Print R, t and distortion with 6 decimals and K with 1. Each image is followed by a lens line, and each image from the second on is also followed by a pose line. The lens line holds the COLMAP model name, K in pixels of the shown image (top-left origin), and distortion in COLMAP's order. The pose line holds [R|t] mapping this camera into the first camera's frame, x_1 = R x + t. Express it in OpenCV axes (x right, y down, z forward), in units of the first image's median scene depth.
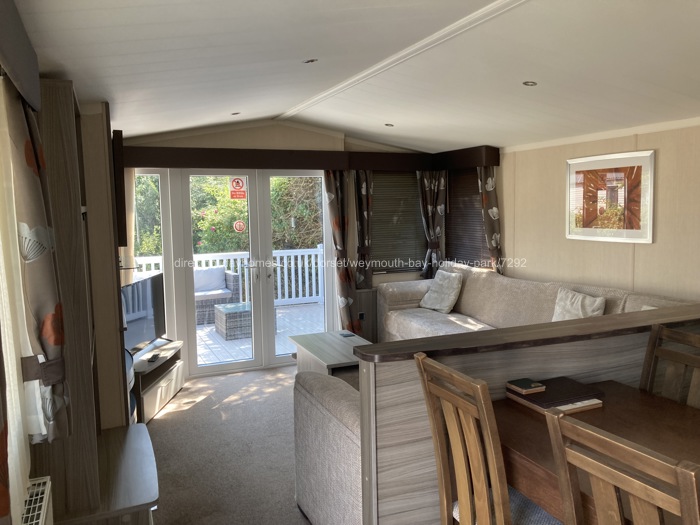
lens RADIAL K [[571.1, 0, 350.5], [0, 571.1, 258.0], [0, 0, 1]] dist [0.014136, -0.068122]
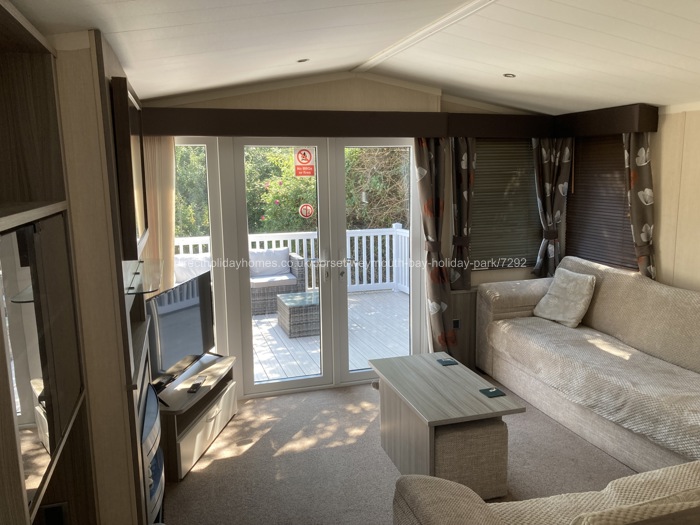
lens RADIAL K [[571.1, 0, 349.9], [0, 571.1, 268.2], [0, 0, 1]] dist [0.014136, -0.068122]
pose [[0.993487, 0.021202, -0.111958, -0.042054], [-0.012906, 0.997152, 0.074311, -0.033808], [0.113215, -0.072382, 0.990930, 0.207653]]
